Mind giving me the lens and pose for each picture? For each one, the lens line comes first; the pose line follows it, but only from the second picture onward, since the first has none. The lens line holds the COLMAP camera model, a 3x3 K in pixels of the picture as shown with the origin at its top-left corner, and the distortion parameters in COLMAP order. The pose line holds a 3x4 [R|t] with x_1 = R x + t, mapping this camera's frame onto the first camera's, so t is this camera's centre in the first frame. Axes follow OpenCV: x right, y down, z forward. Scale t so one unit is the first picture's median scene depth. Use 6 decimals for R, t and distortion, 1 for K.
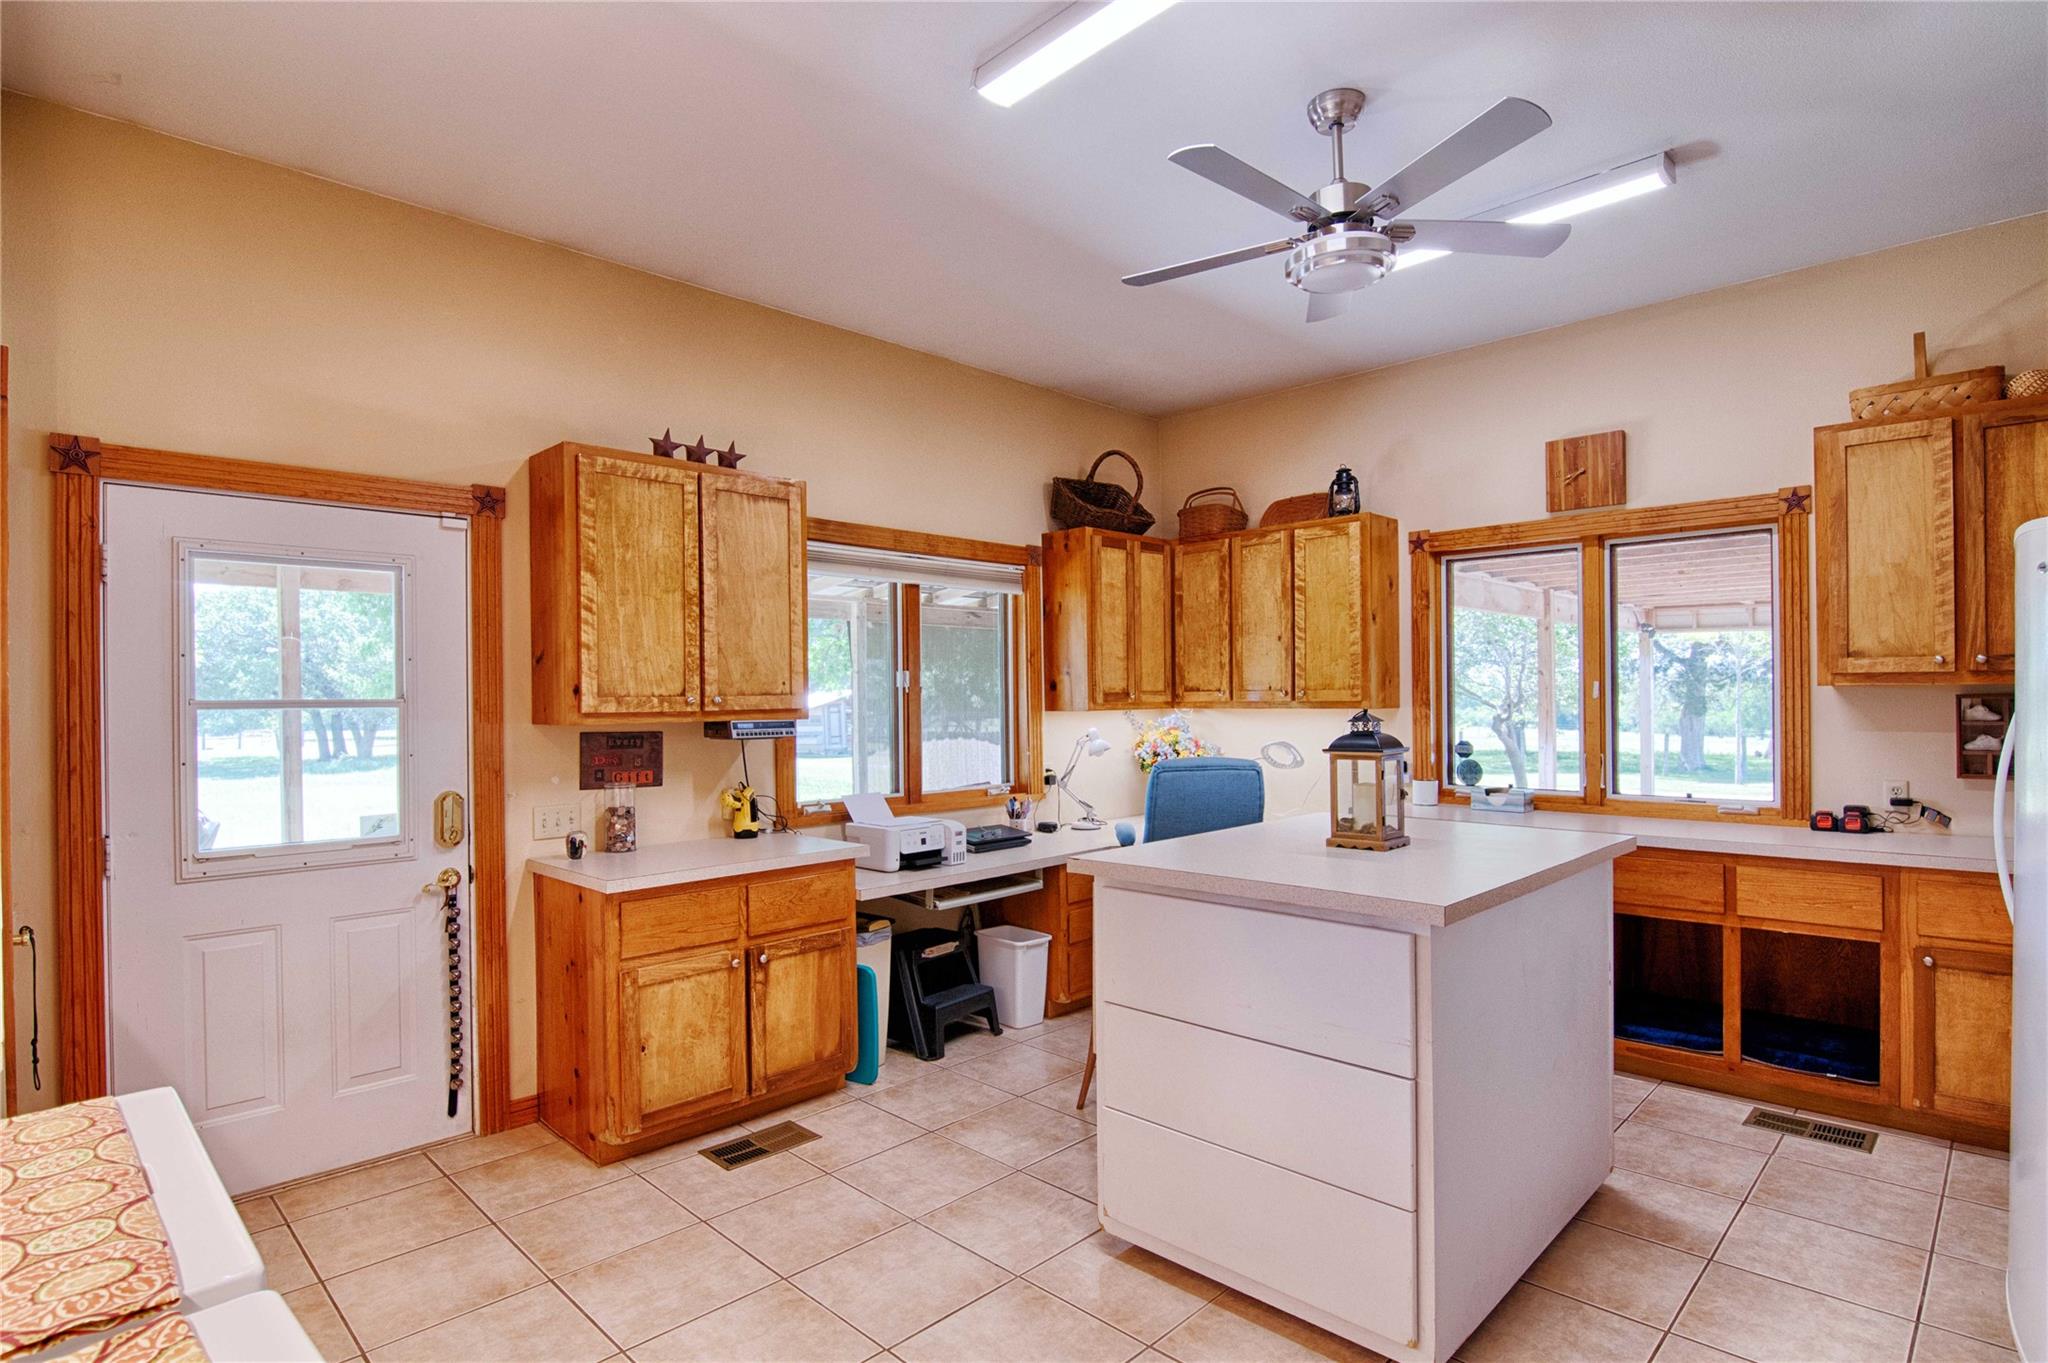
lens RADIAL K [[1031.8, 0, 1026.4], [0, 1031.8, 696.6], [0, 0, 1]] dist [-0.015203, -0.002829]
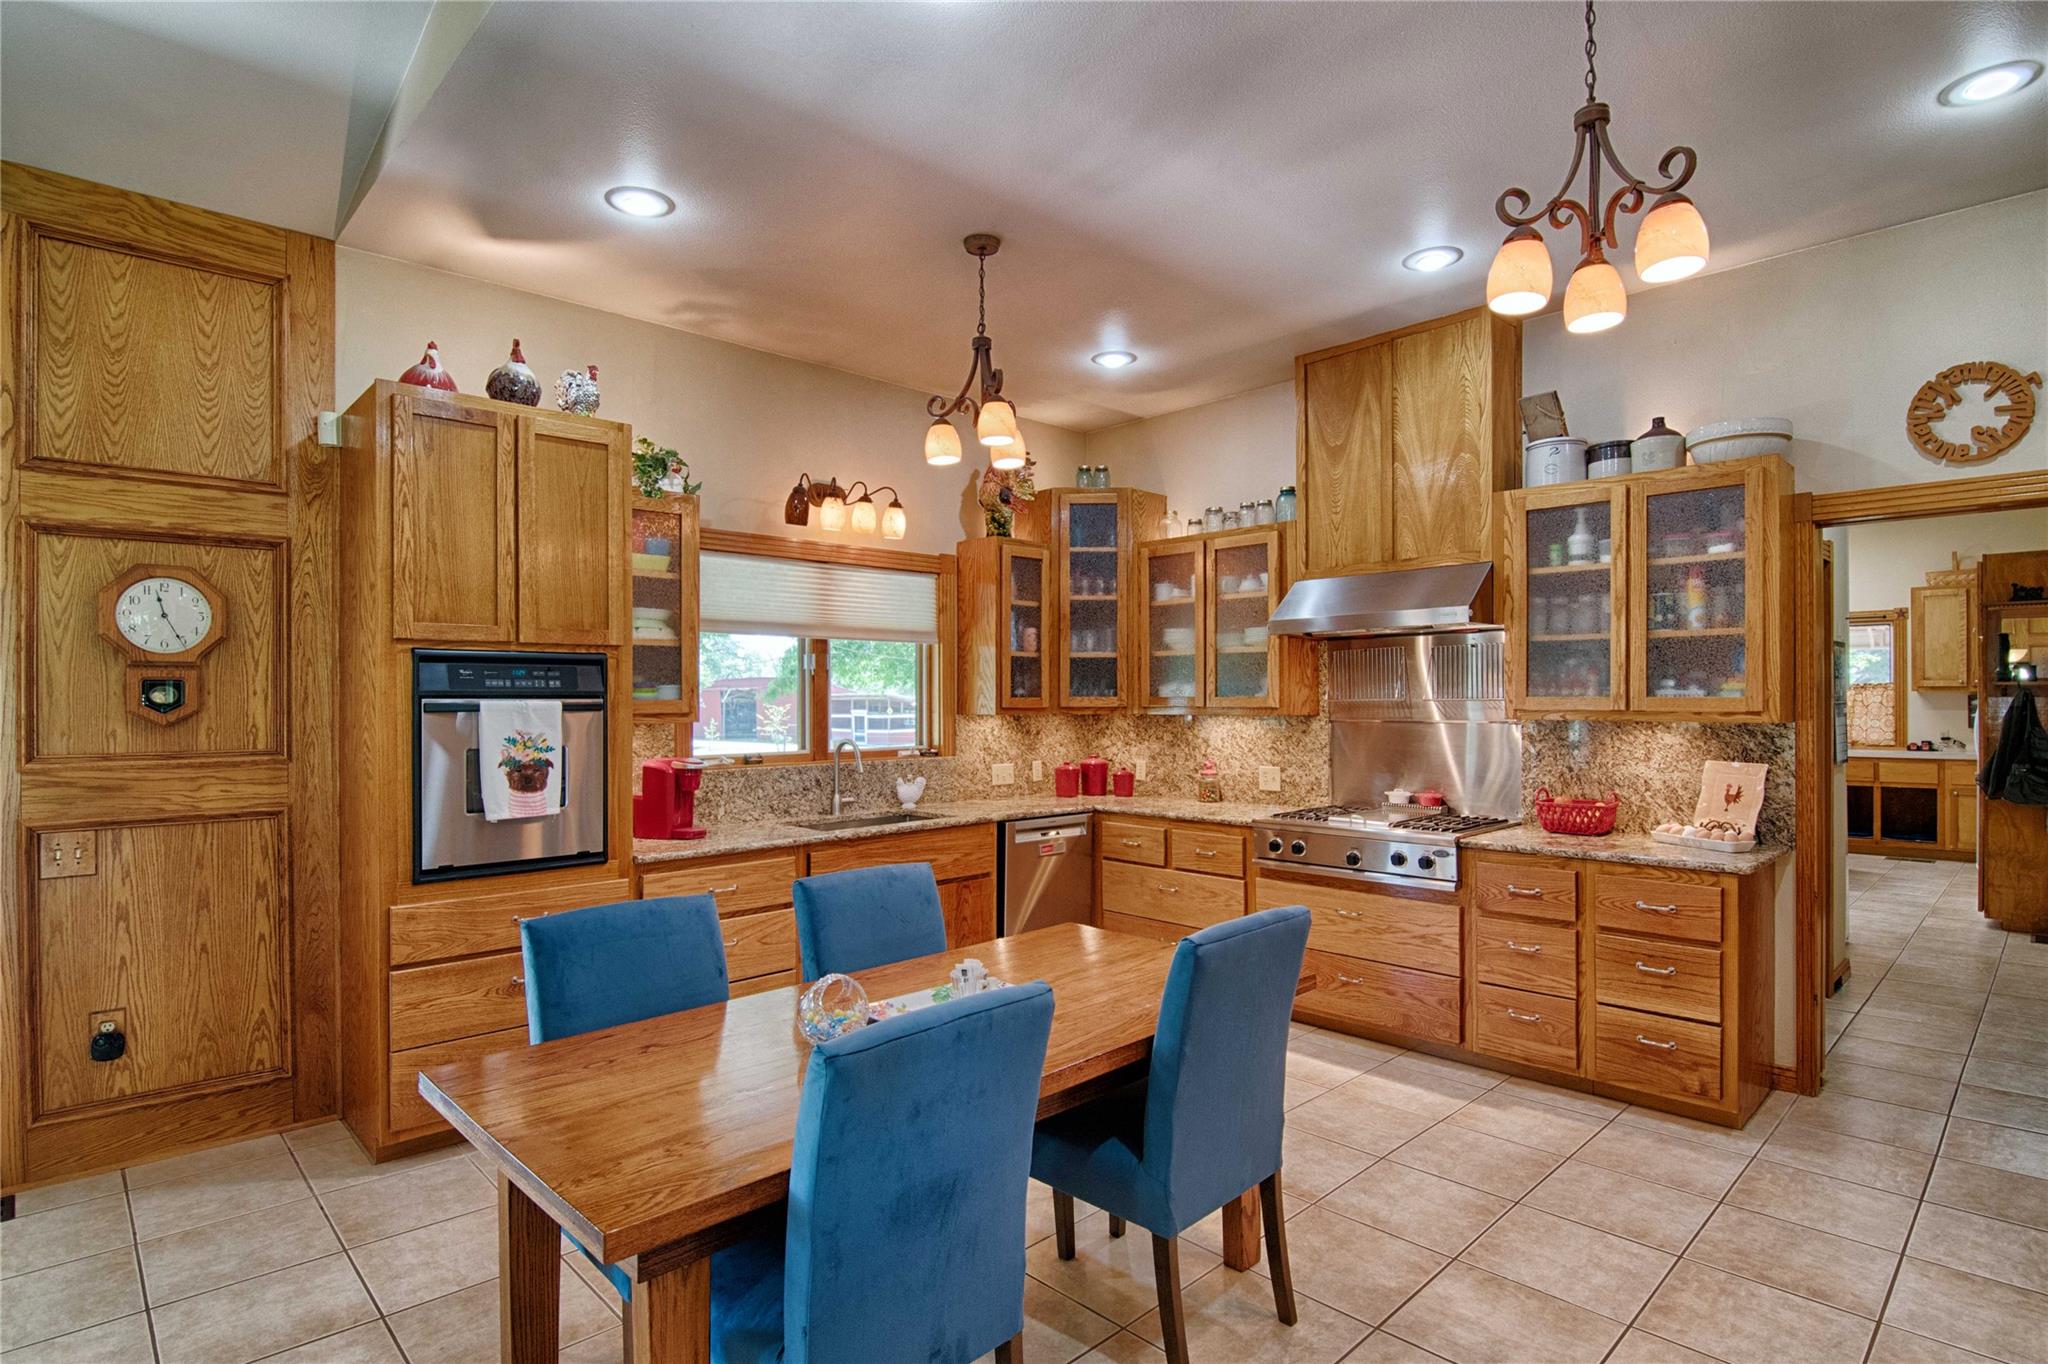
lens RADIAL K [[1031.8, 0, 1030.9], [0, 1031.8, 699.1], [0, 0, 1]] dist [-0.015203, -0.002829]
pose [[0.999716, 0.003861, -0.023529, -1.350143], [-0.003783, 0.999987, 0.003358, 0.008506], [0.023541, -0.003268, 0.999718, -1.576004]]
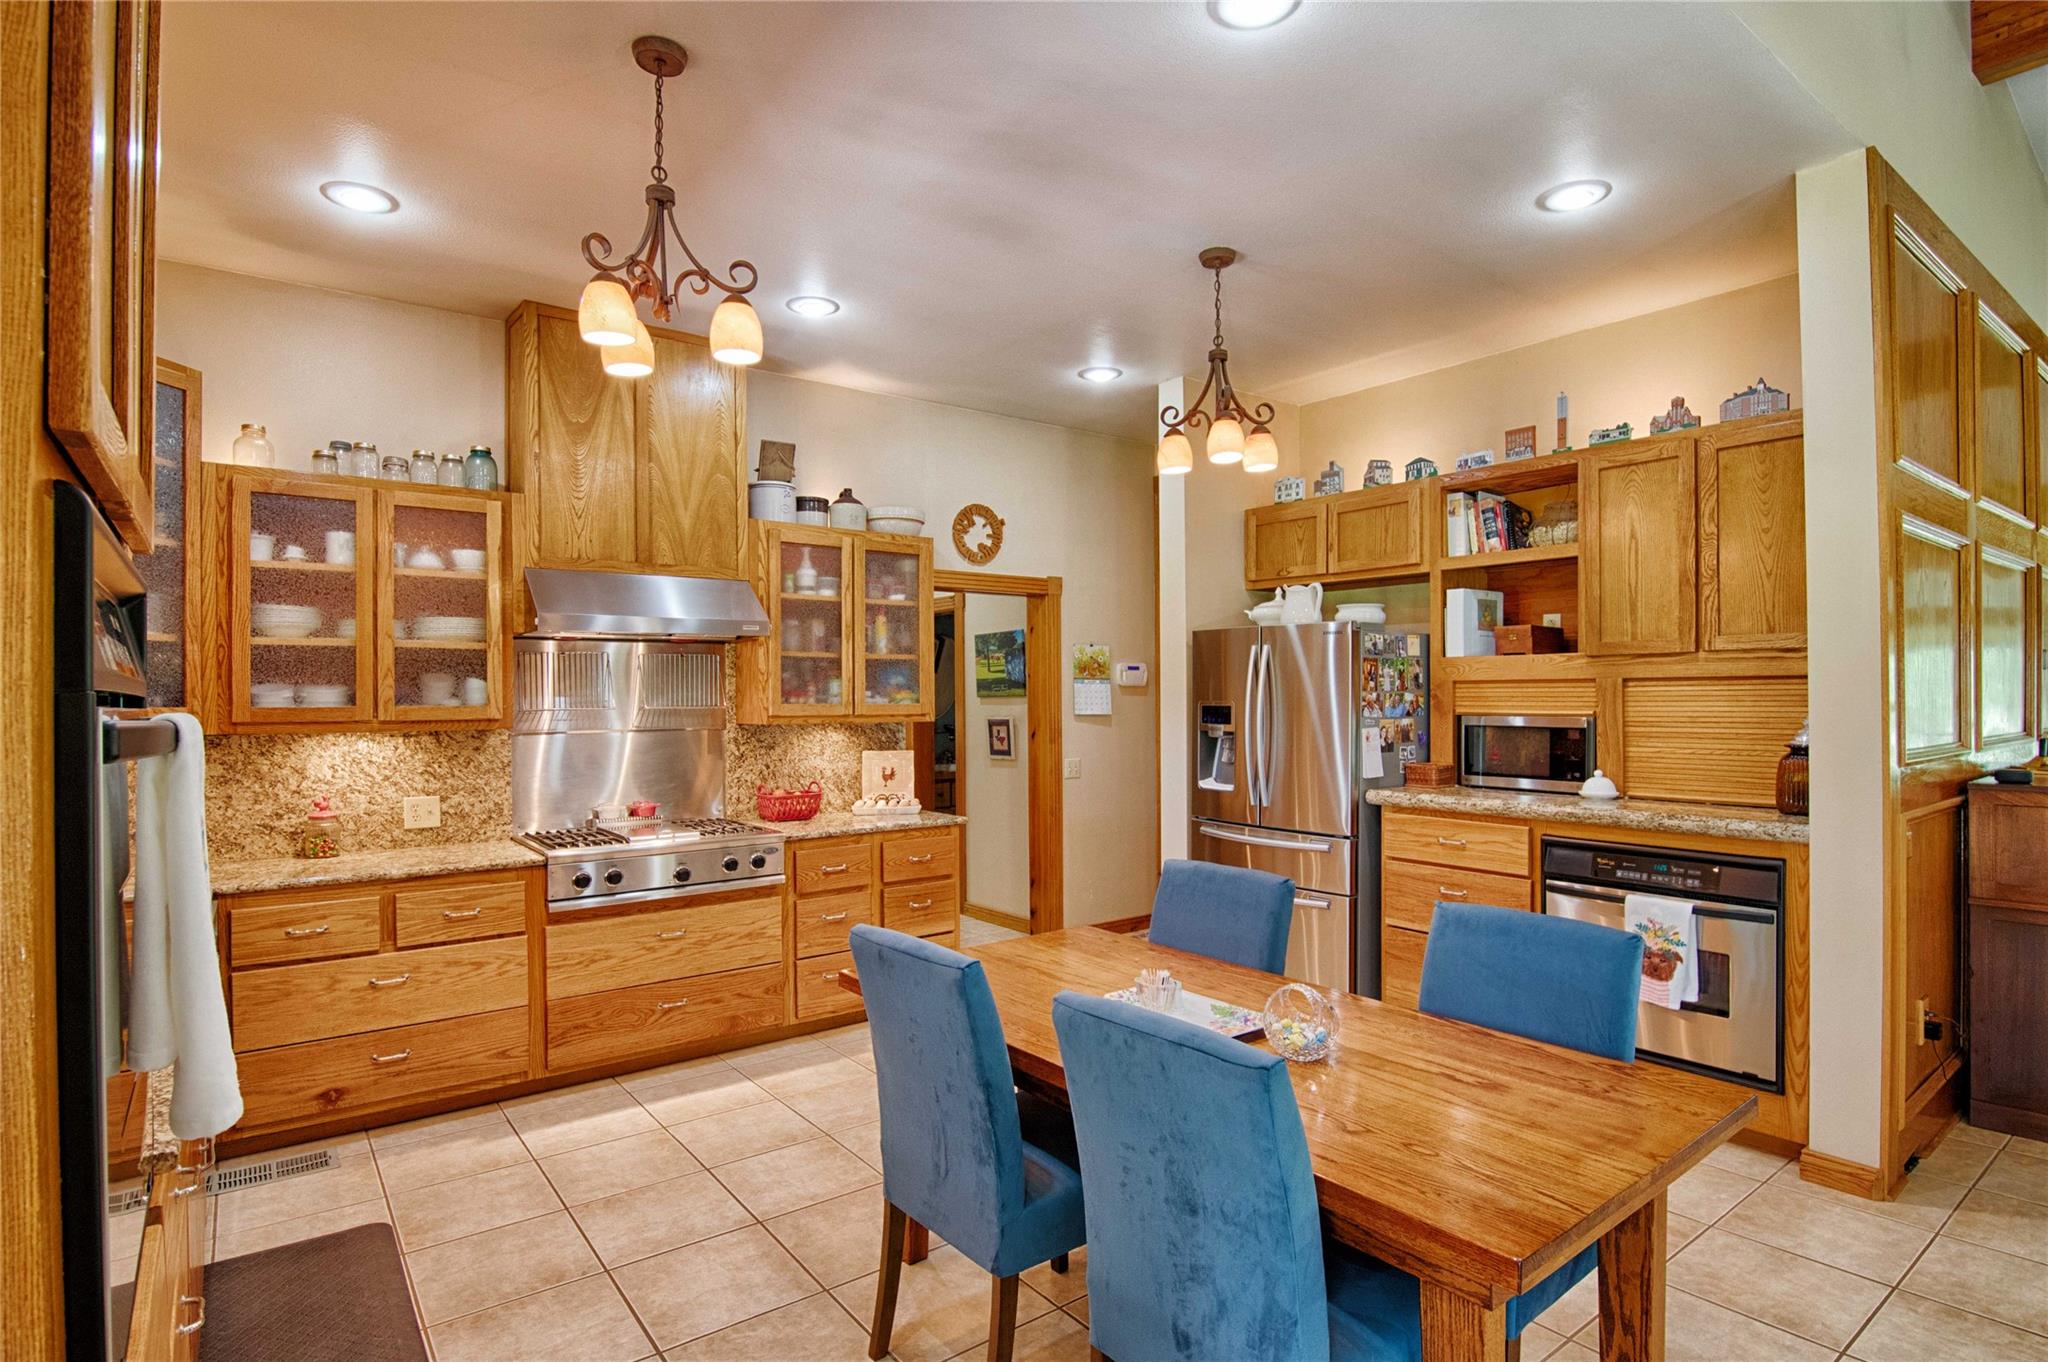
lens RADIAL K [[1031.8, 0, 1025.1], [0, 1031.8, 699.3], [0, 0, 1]] dist [-0.015203, -0.002829]
pose [[0.142825, 0.008416, 0.989712, -3.312666], [0.005632, 0.999941, -0.009315, 0.026979], [-0.989732, 0.006905, 0.142769, 0.218712]]
